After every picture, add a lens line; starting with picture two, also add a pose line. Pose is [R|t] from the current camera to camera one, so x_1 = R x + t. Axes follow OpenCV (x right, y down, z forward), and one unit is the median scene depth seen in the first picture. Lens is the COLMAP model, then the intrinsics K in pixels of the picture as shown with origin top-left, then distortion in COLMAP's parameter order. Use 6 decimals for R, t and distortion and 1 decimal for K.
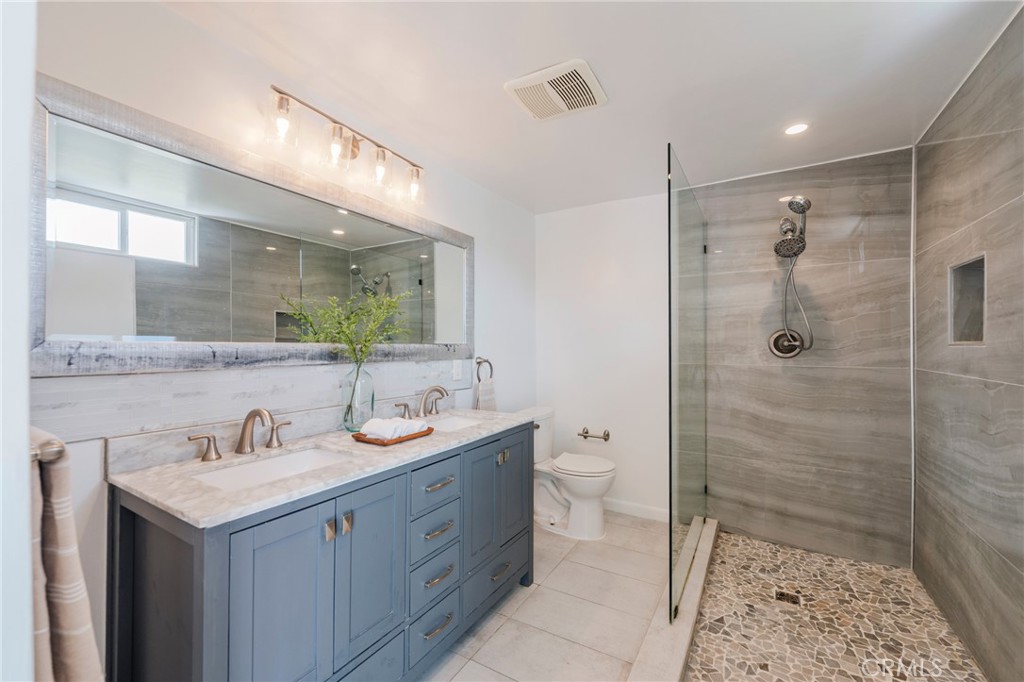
lens RADIAL K [[414.6, 0, 512.0], [0, 414.6, 342.8], [0, 0, 1]] dist [-0.006780, 0.000652]
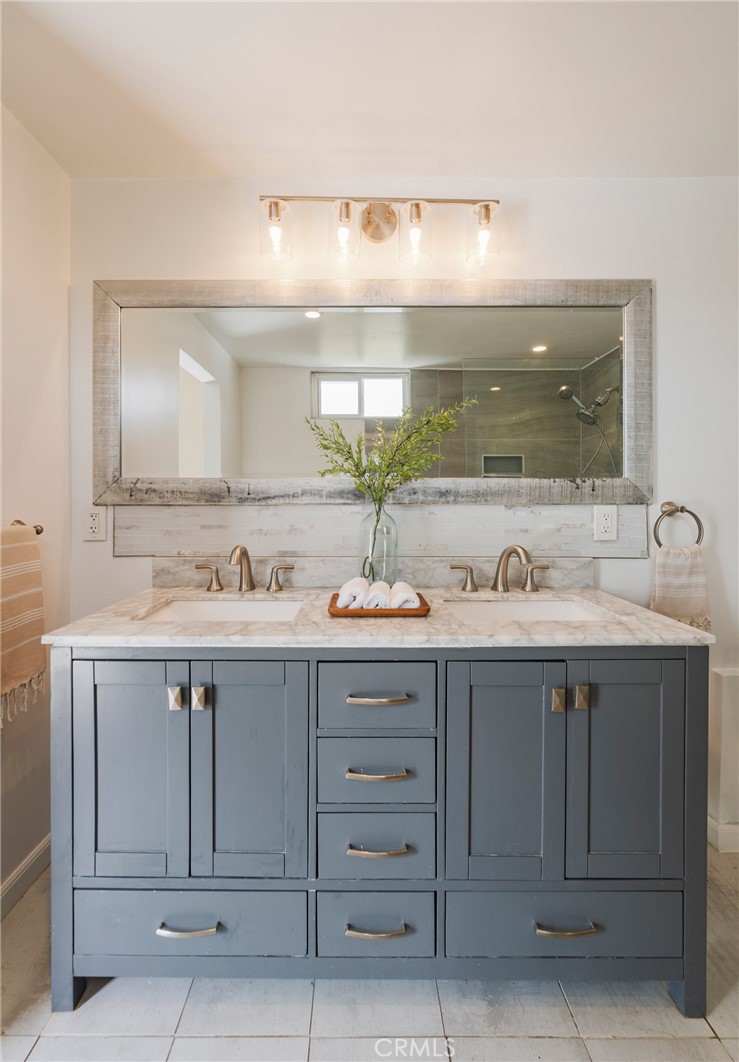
lens RADIAL K [[455.2, 0, 359.8], [0, 455.2, 501.6], [0, 0, 1]] dist [-0.002091, 0.000052]
pose [[0.513617, 0.001669, -0.858018, 0.344717], [0.006311, 0.999964, 0.005723, 0.043366], [0.857997, -0.008355, 0.513588, 0.570776]]
